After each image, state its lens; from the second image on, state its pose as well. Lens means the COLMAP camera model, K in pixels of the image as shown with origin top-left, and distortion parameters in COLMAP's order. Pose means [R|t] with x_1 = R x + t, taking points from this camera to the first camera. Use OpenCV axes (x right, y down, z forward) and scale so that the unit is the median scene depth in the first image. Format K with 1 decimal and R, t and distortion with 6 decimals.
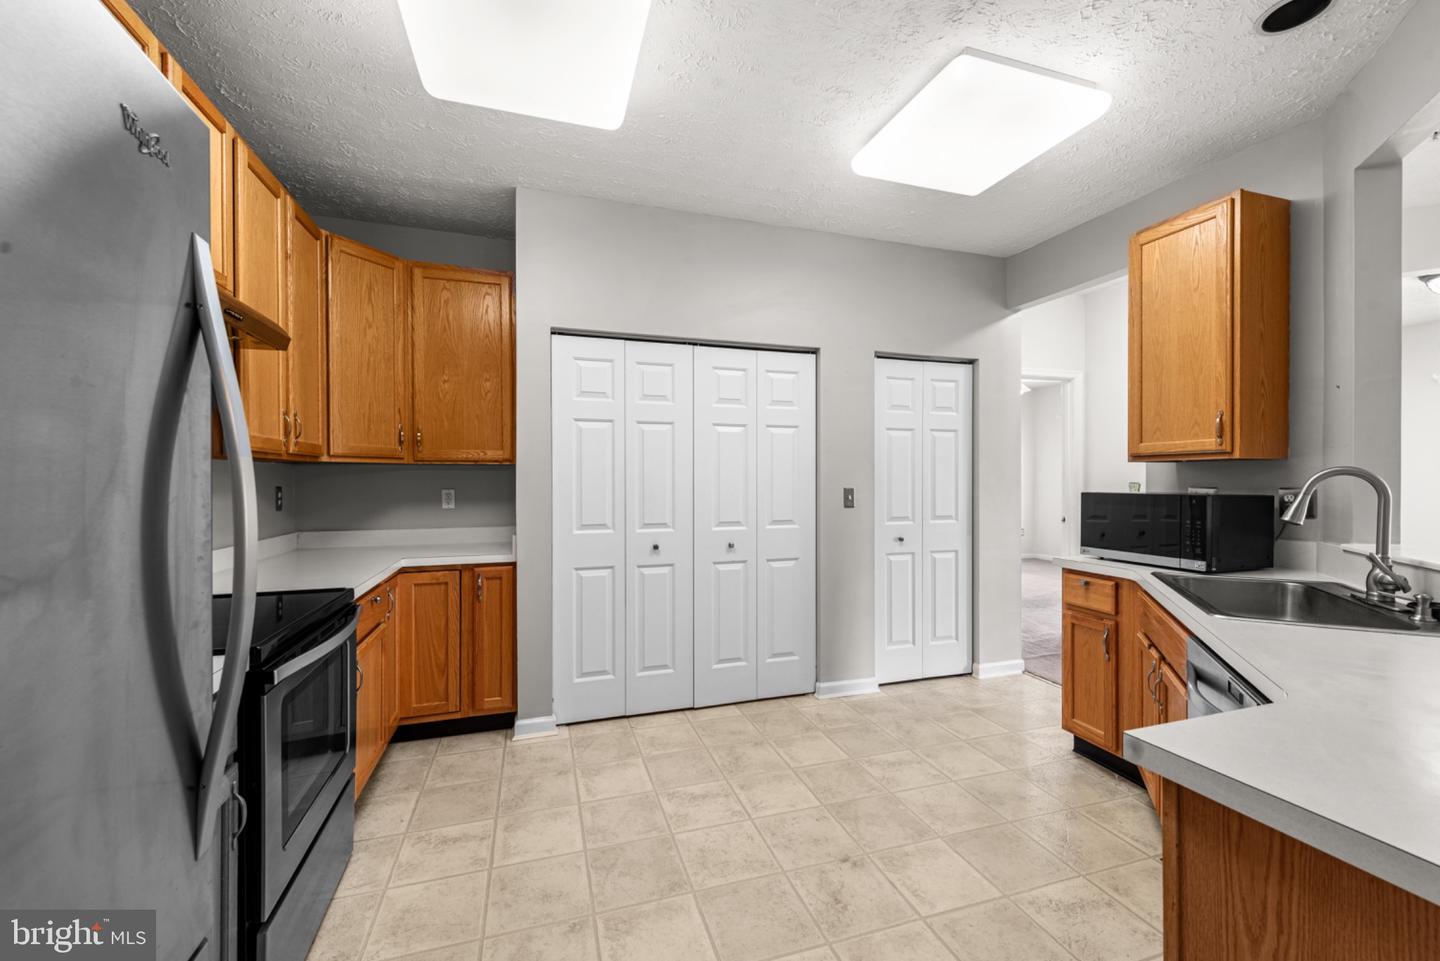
lens RADIAL K [[590.7, 0, 718.1], [0, 590.7, 476.0], [0, 0, 1]] dist [0.015513, -0.005856]
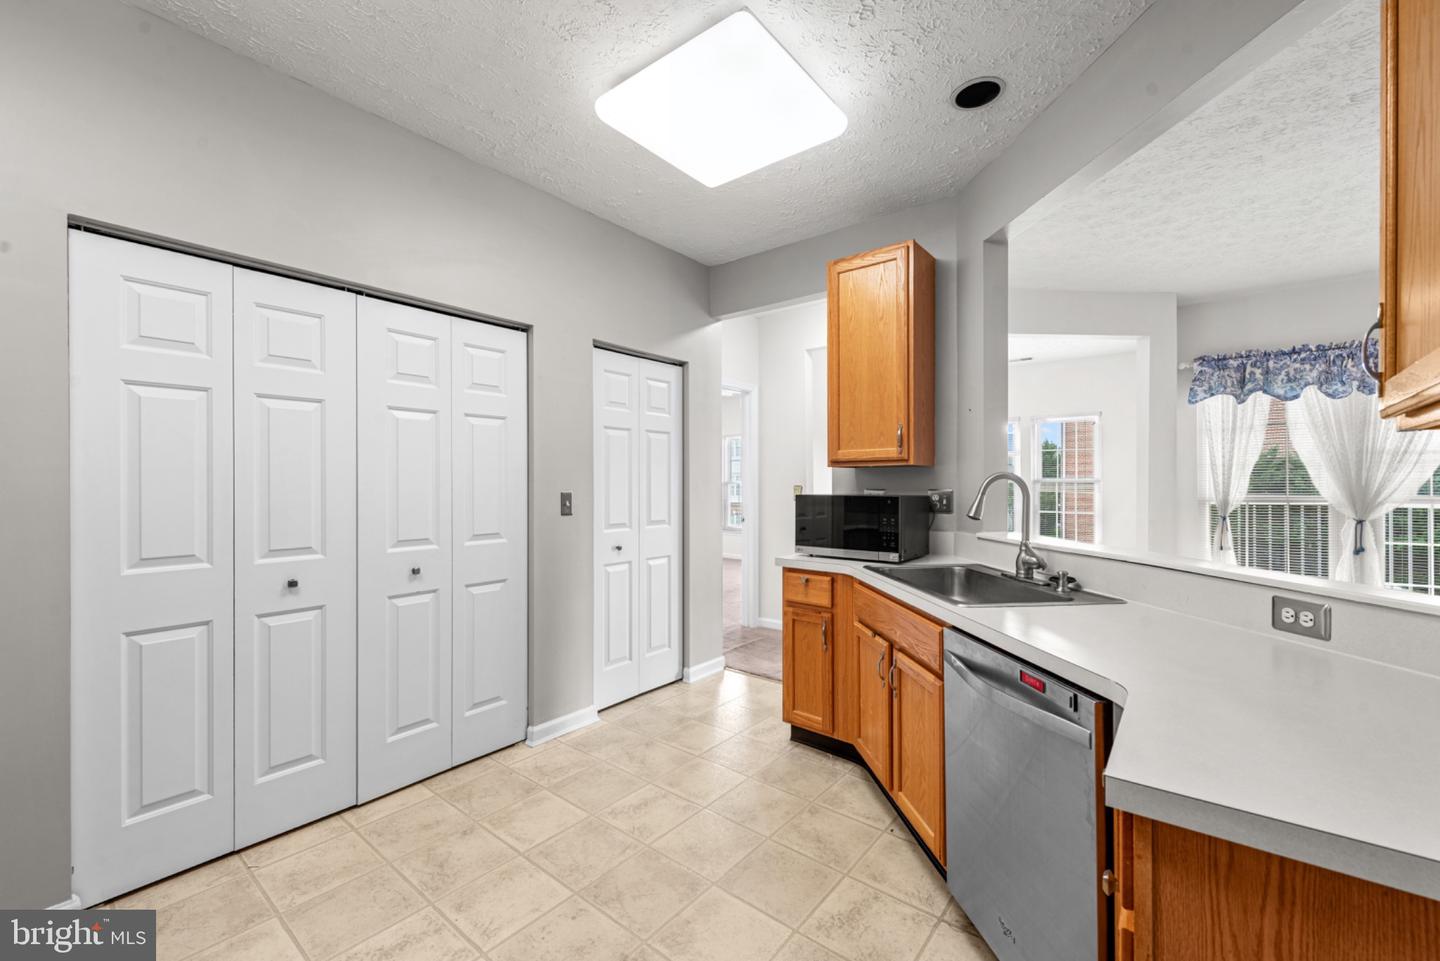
lens RADIAL K [[590.7, 0, 725.6], [0, 590.7, 480.5], [0, 0, 1]] dist [0.015513, -0.005856]
pose [[0.832447, 0.002161, 0.554100, -0.081837], [-0.002704, 0.999996, 0.000163, 0.002250], [-0.554098, -0.001634, 0.832450, 0.191844]]
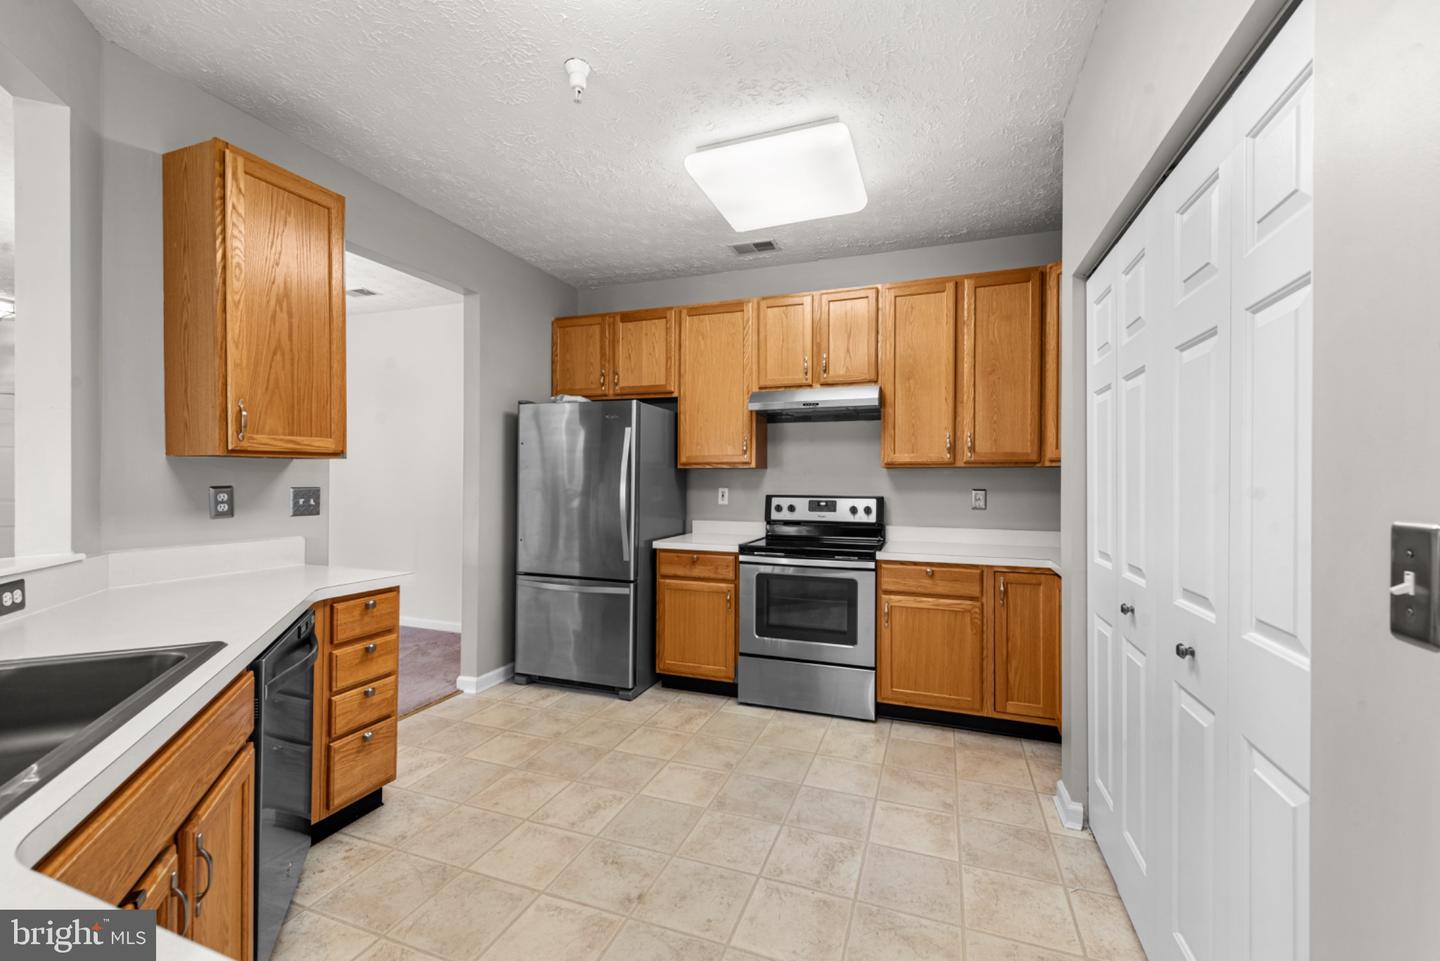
lens RADIAL K [[590.7, 0, 727.3], [0, 590.7, 486.6], [0, 0, 1]] dist [0.015513, -0.005856]
pose [[-0.615867, 0.002964, -0.787844, 0.613038], [-0.001224, 0.999988, 0.004718, 0.008364], [0.787849, 0.003870, -0.615856, 1.203454]]
